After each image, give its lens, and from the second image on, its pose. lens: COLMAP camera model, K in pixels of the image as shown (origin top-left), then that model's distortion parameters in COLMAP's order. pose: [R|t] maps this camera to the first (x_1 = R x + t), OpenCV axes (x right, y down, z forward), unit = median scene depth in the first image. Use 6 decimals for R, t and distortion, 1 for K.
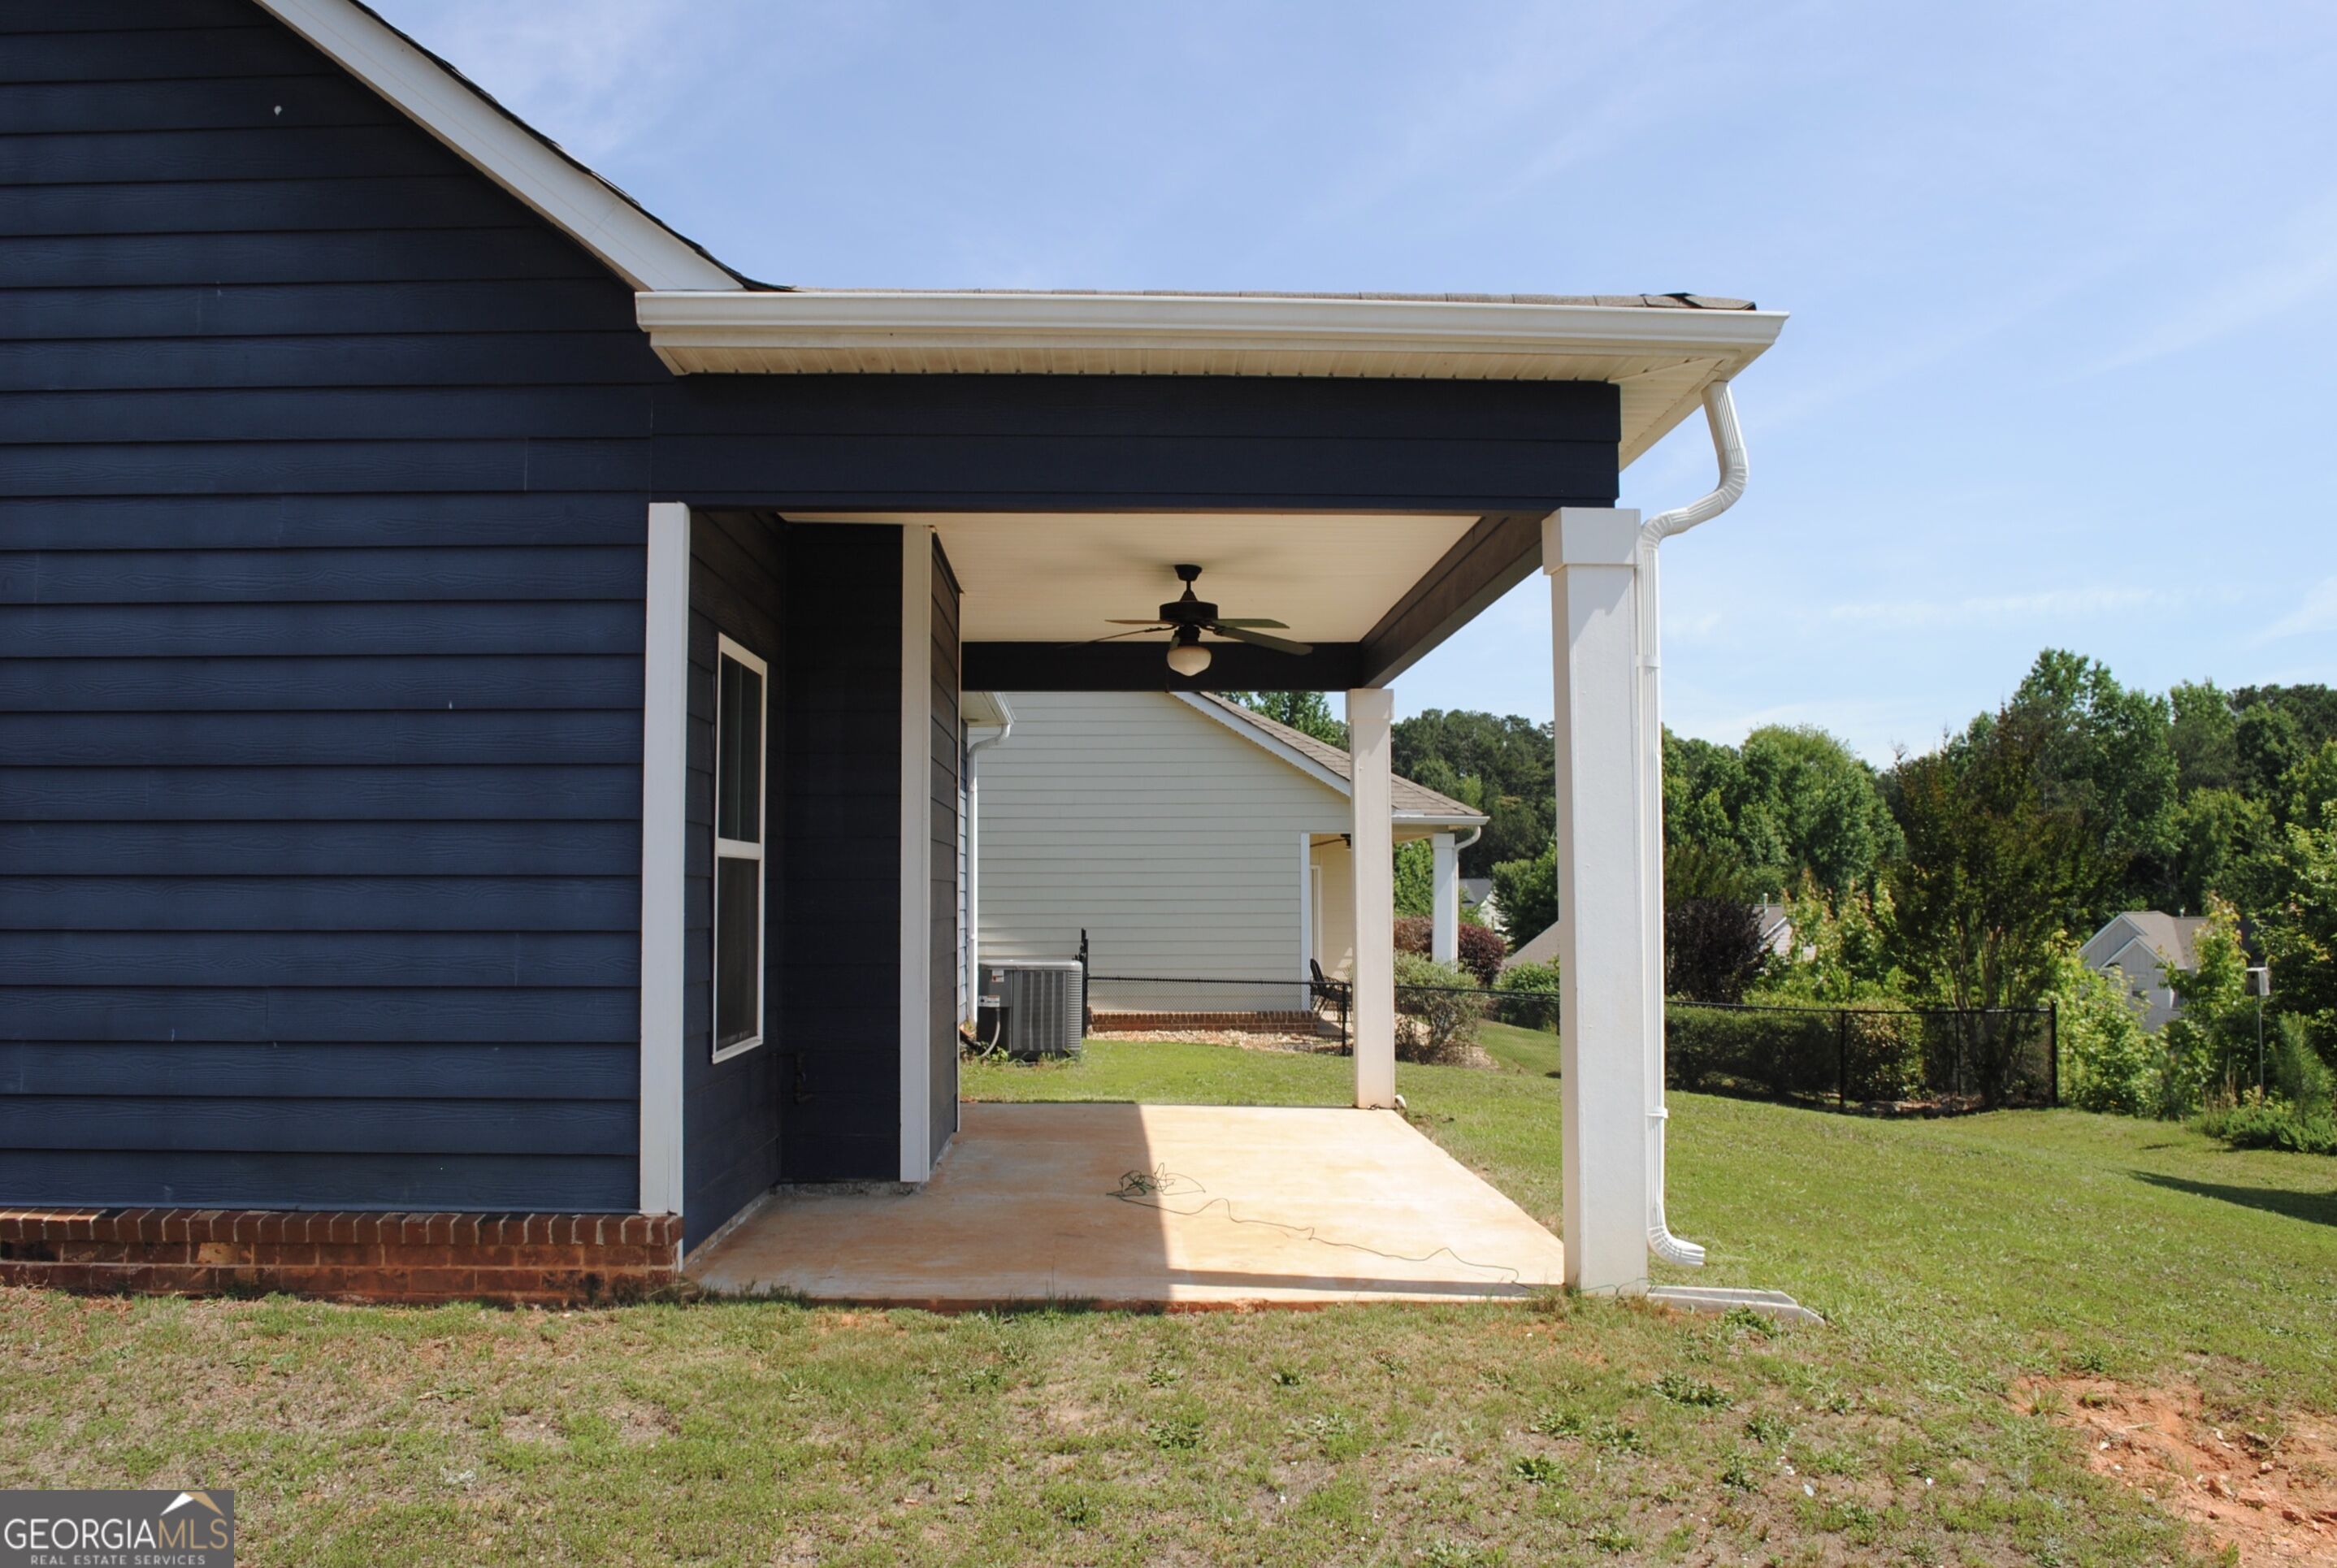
lens RADIAL K [[1871.3, 0, 1165.0], [0, 1871.3, 790.5], [0, 0, 1]] dist [-0.080162, 0.008537]
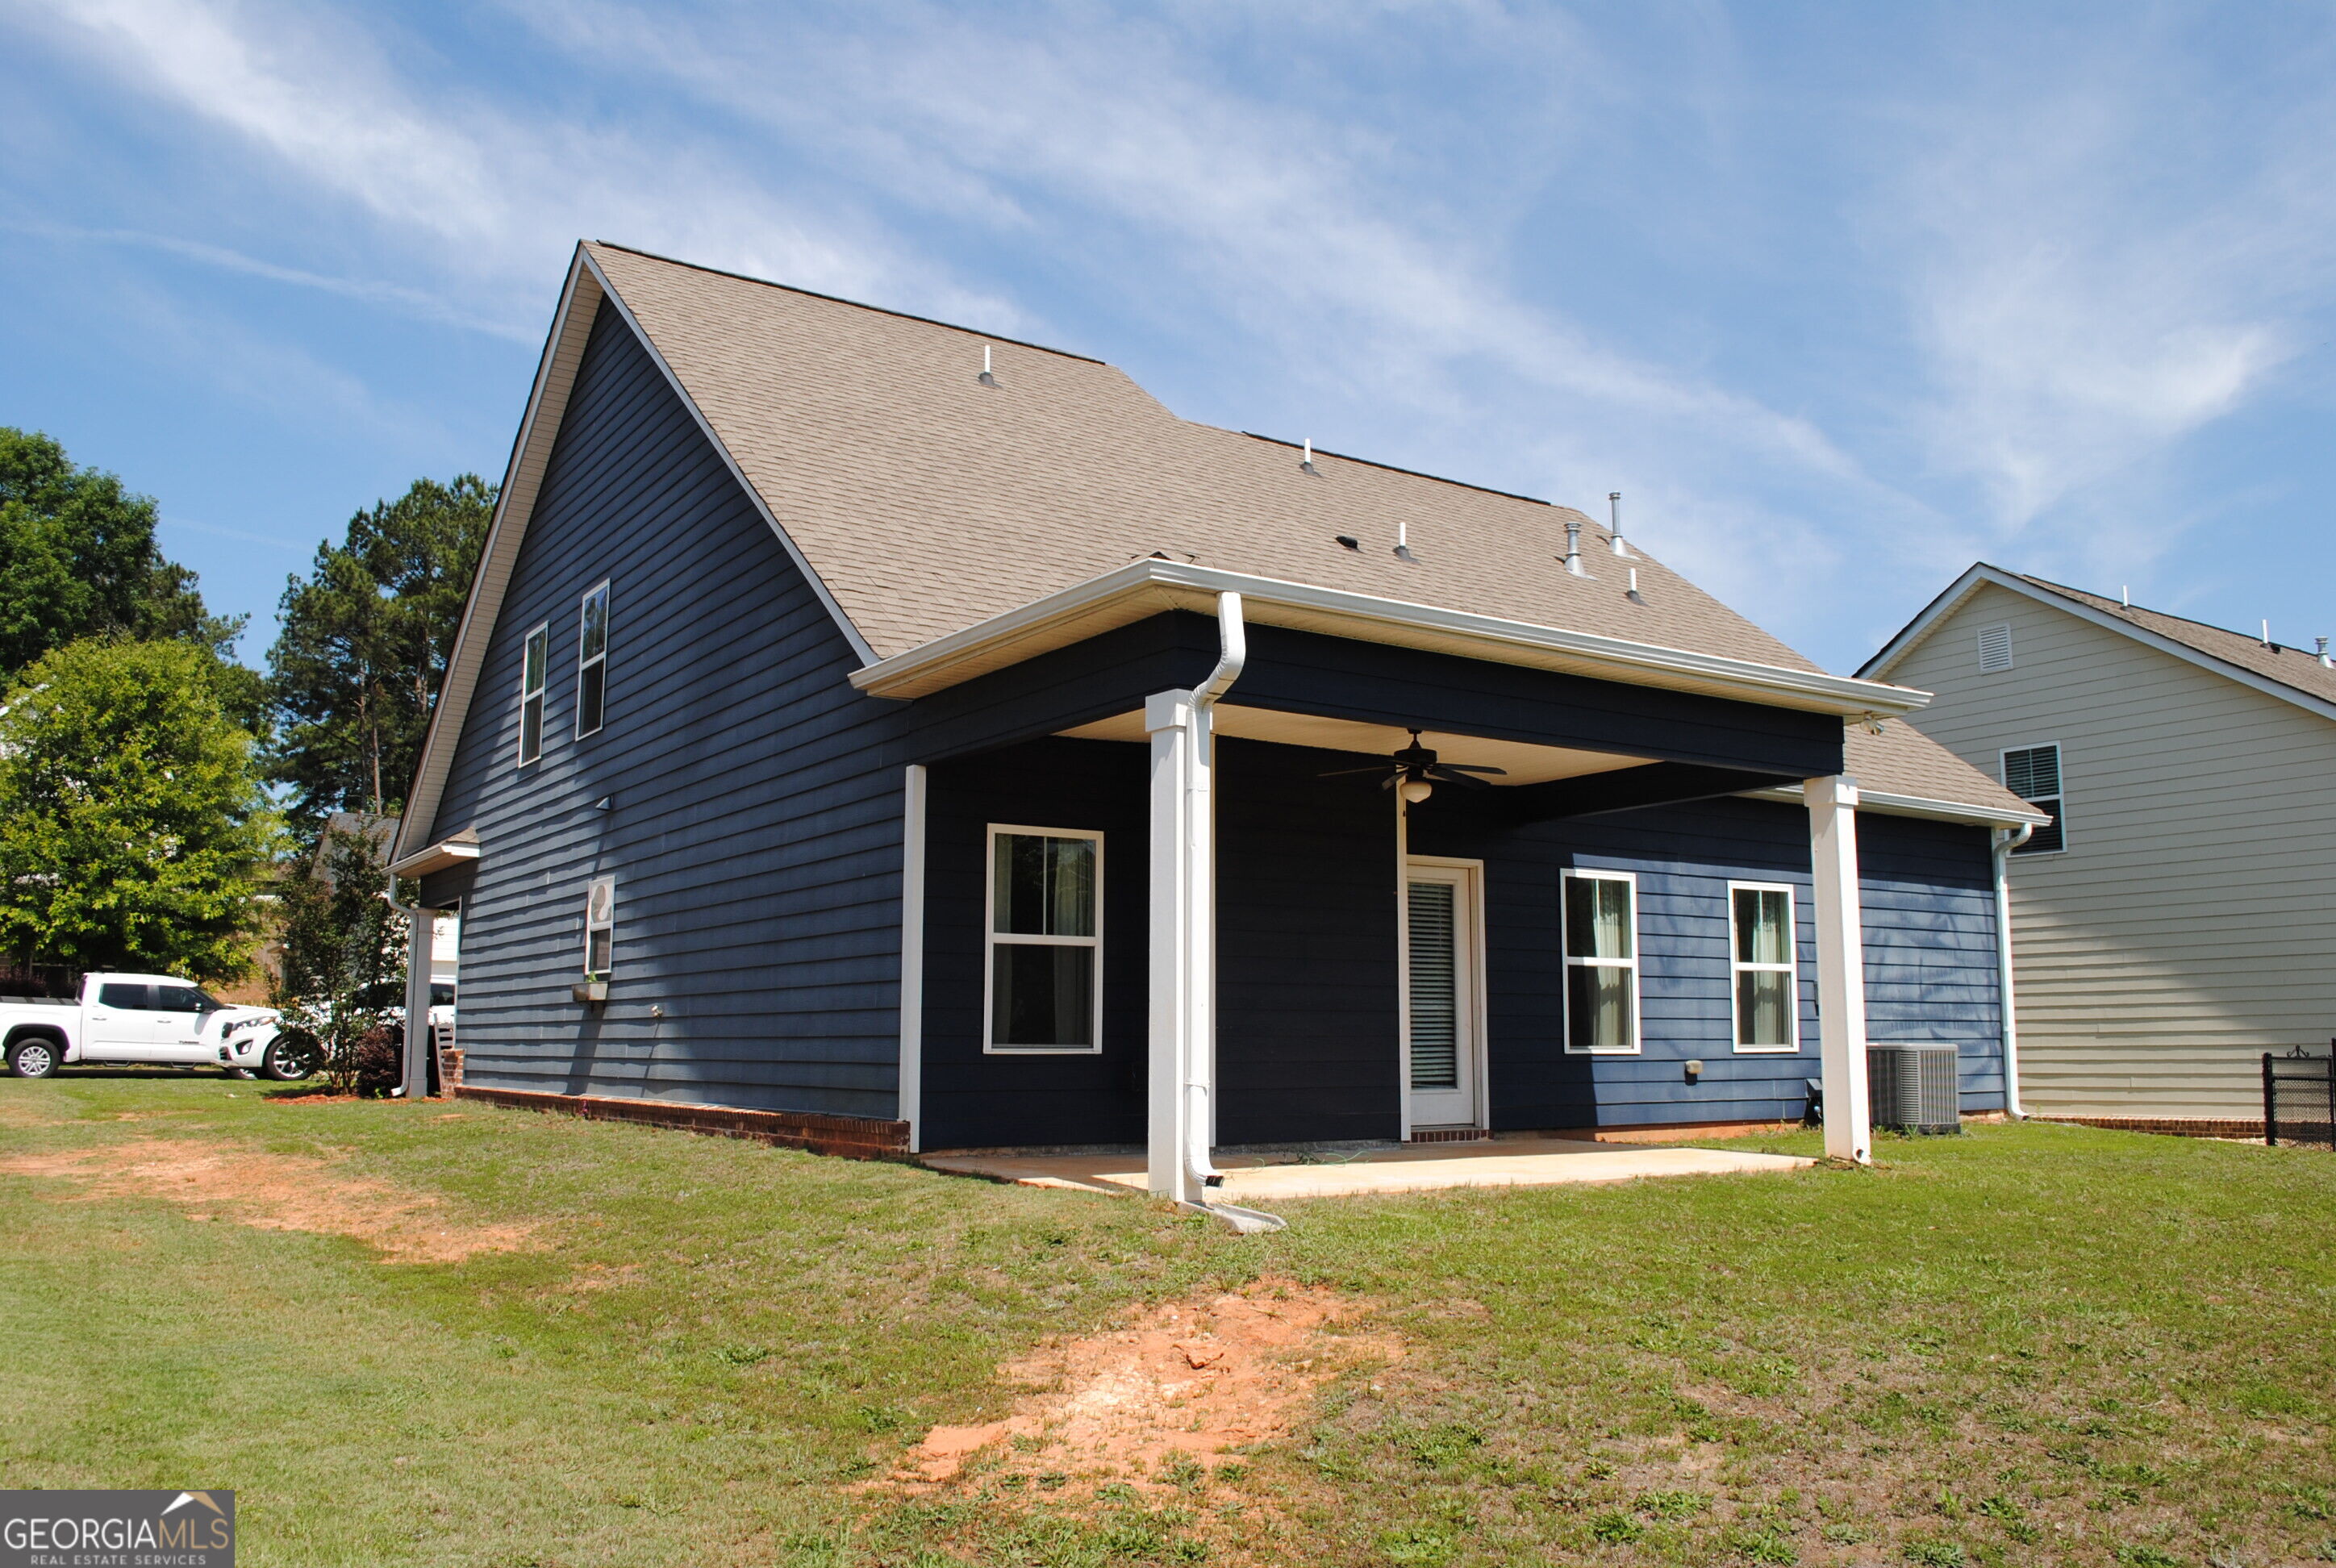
lens RADIAL K [[1870.6, 0, 1172.6], [0, 1870.6, 784.1], [0, 0, 1]] dist [-0.080162, 0.008537]
pose [[0.528453, -0.117279, -0.840823, 1.593942], [0.046424, 0.992922, -0.109317, 0.098839], [0.847693, 0.018734, 0.530157, 0.169905]]
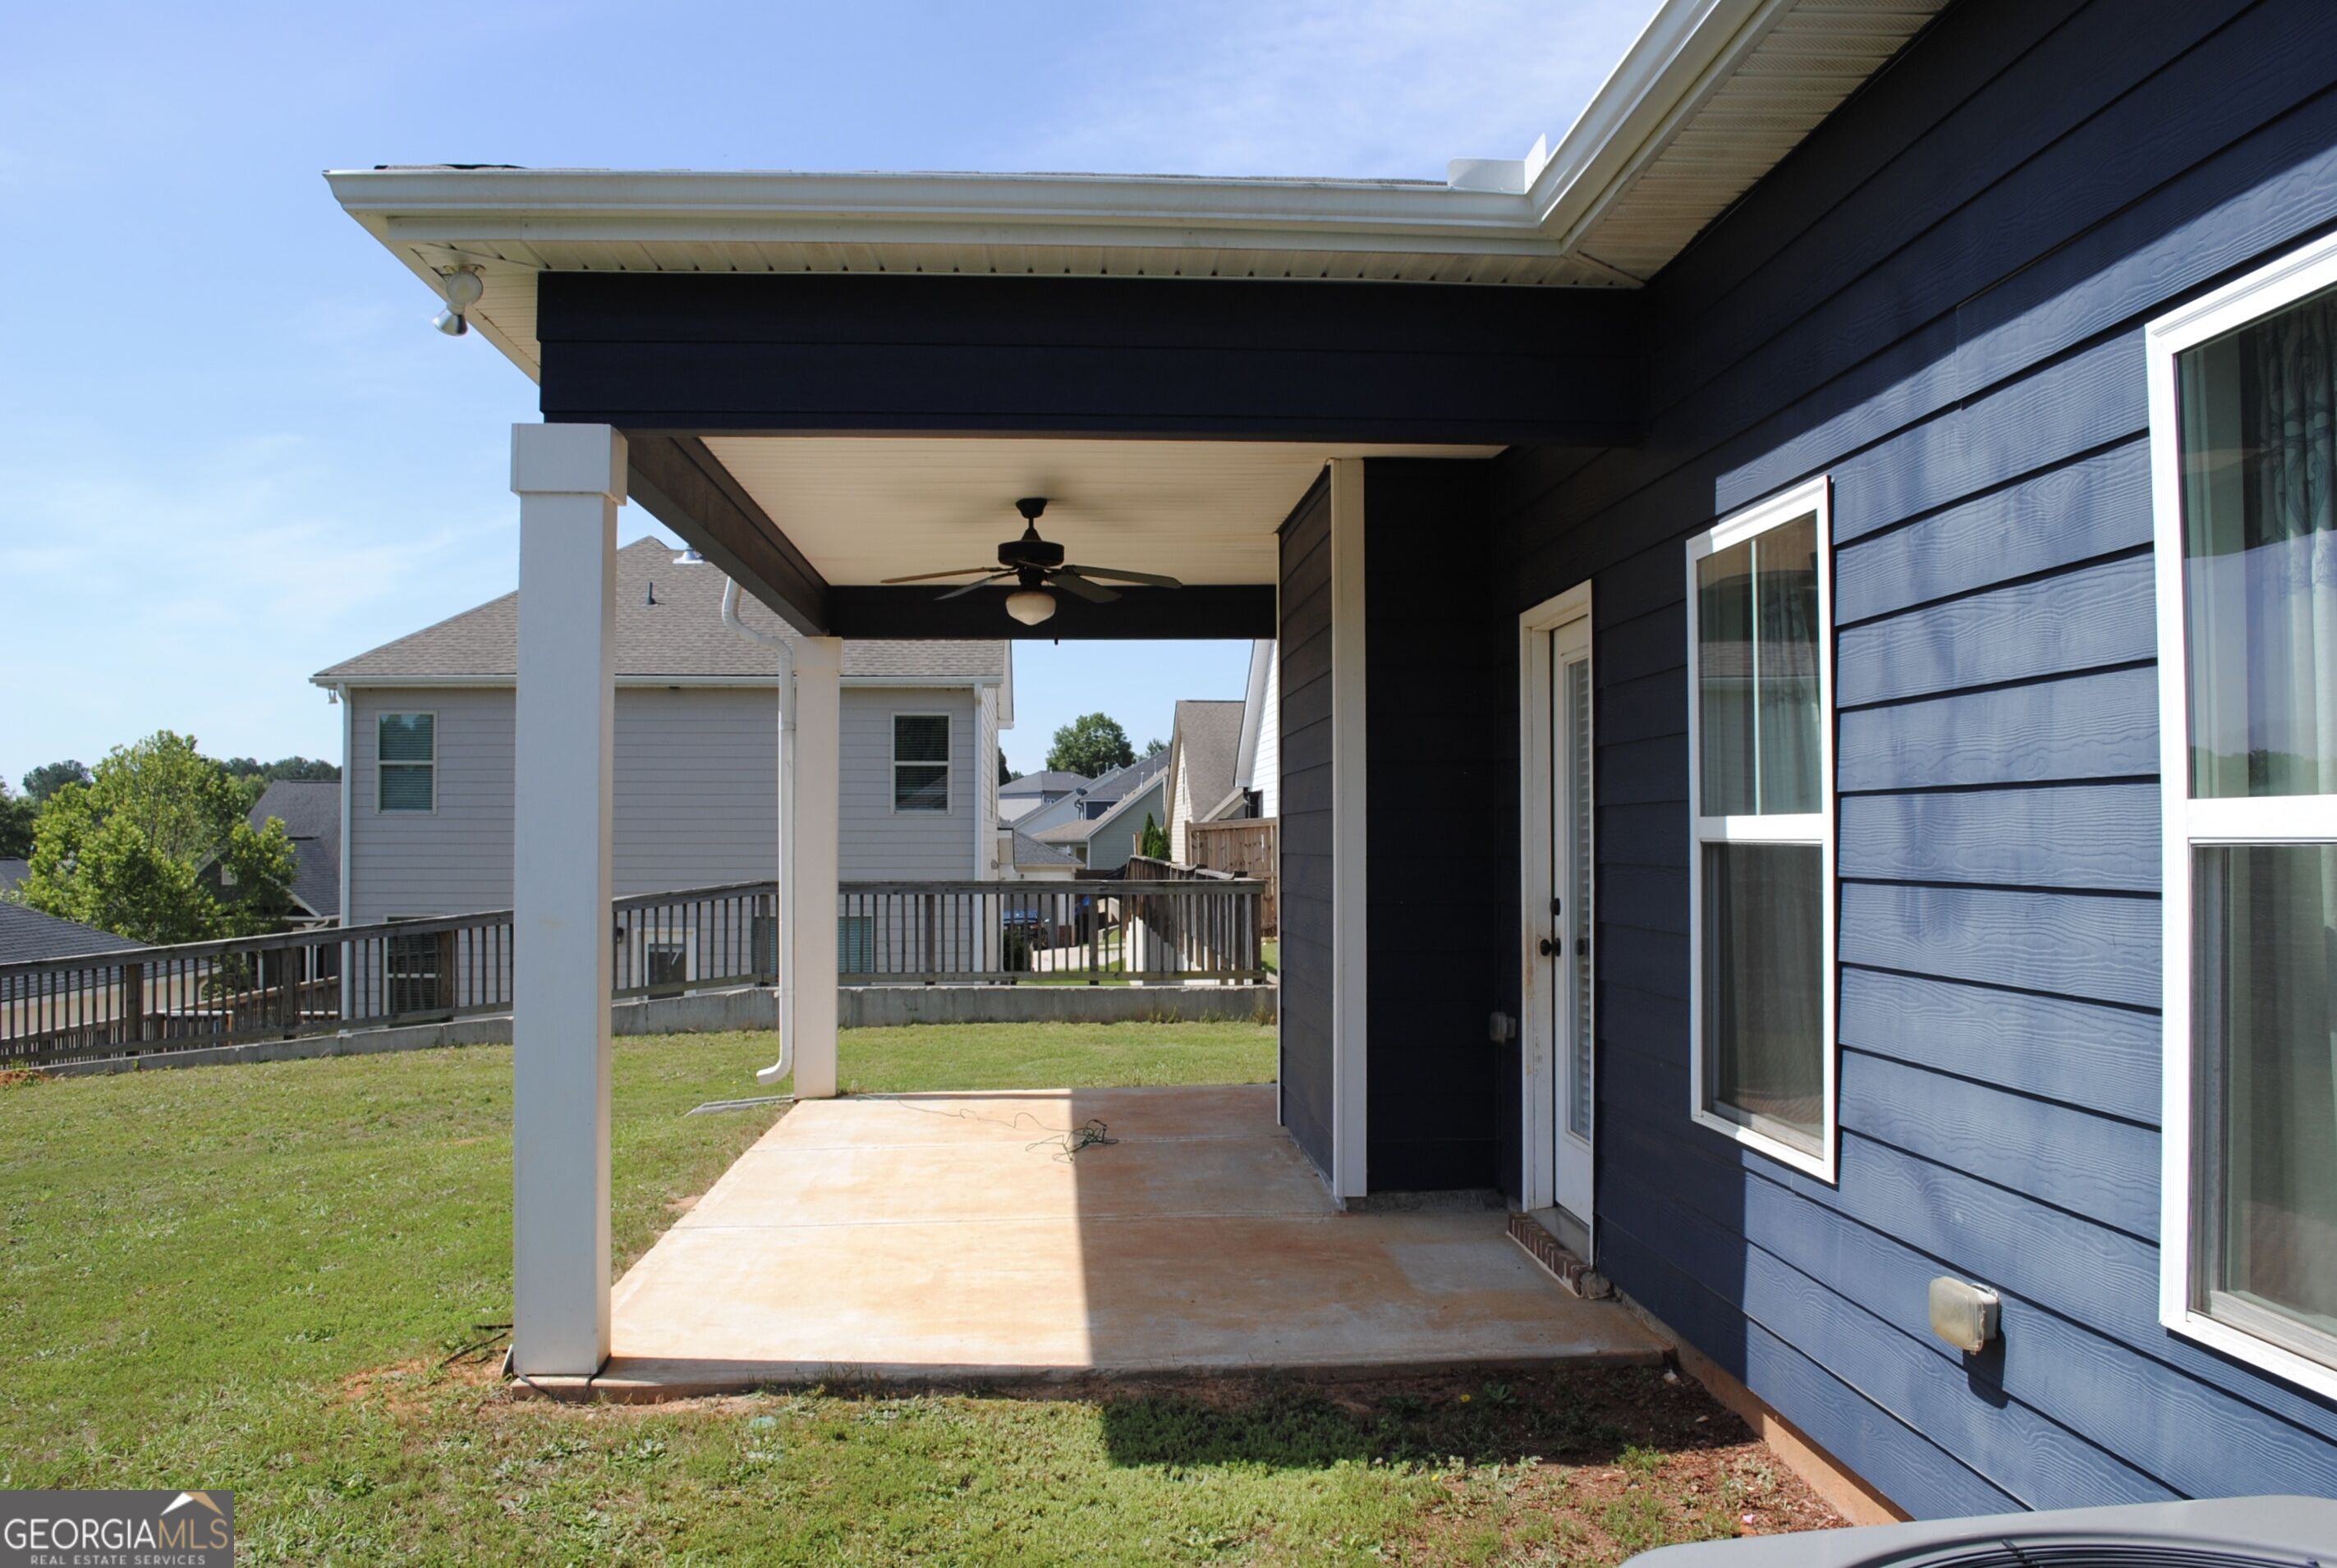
lens RADIAL K [[1871.3, 0, 1176.6], [0, 1871.3, 783.2], [0, 0, 1]] dist [-0.080162, 0.008537]
pose [[-0.999229, 0.003537, -0.039102, -0.031941], [0.006952, 0.996136, -0.087544, 0.133463], [0.038642, -0.087748, -0.995393, 2.763042]]
